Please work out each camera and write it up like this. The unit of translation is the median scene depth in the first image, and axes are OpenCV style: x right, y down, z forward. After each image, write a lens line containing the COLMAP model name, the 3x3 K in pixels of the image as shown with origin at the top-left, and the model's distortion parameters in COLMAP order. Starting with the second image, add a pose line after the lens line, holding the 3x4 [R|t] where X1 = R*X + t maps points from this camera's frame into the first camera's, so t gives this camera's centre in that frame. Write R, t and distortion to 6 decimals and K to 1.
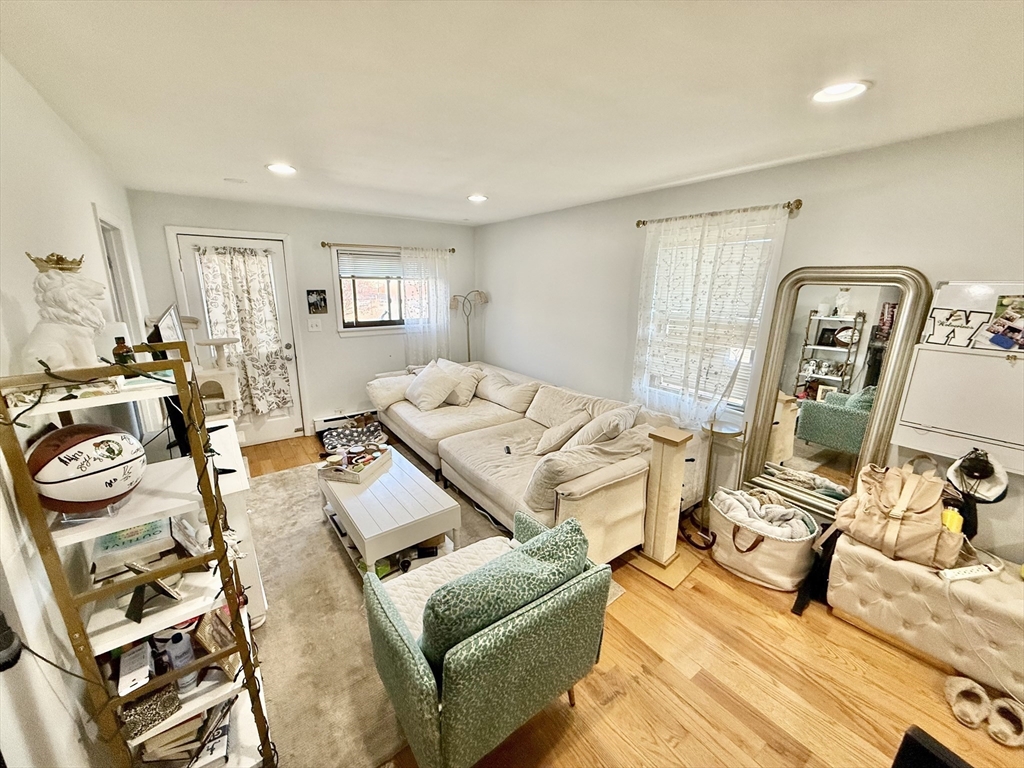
lens RADIAL K [[410.2, 0, 509.7], [0, 410.2, 387.6], [0, 0, 1]] dist [-0.001970, -0.000063]
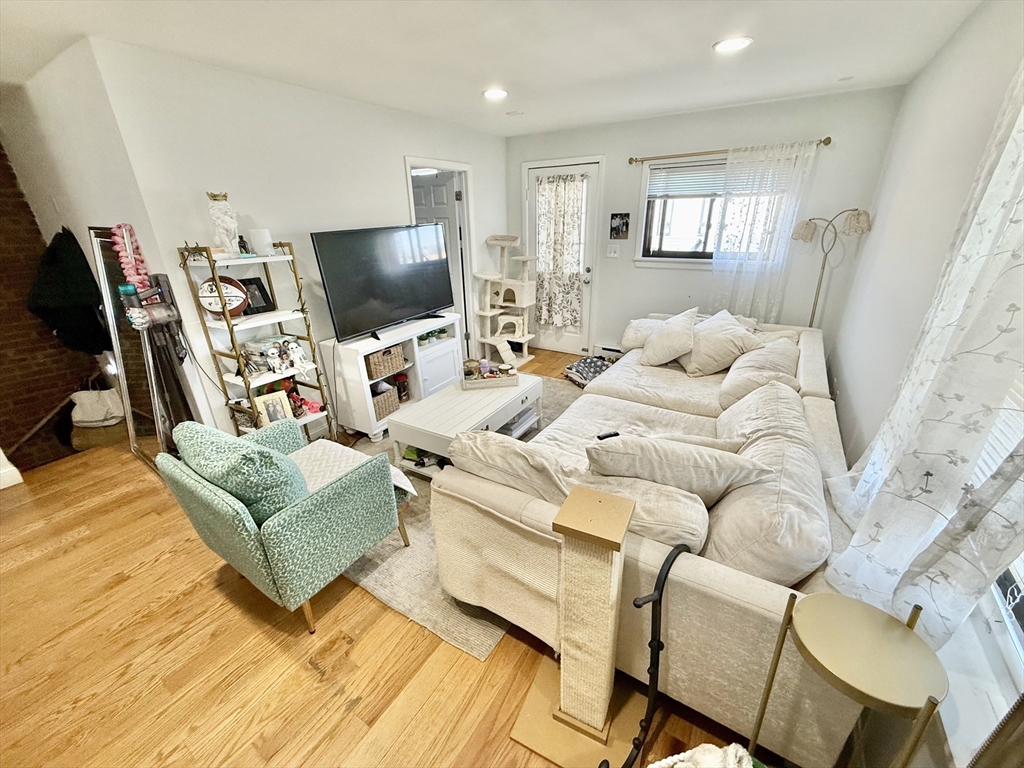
lens RADIAL K [[410.2, 0, 512.9], [0, 410.2, 387.6], [0, 0, 1]] dist [-0.001970, -0.000063]
pose [[0.359288, 0.346609, -0.866473, 0.410168], [-0.204284, 0.935162, 0.289378, -0.081754], [0.910593, 0.073037, 0.406799, 0.404784]]
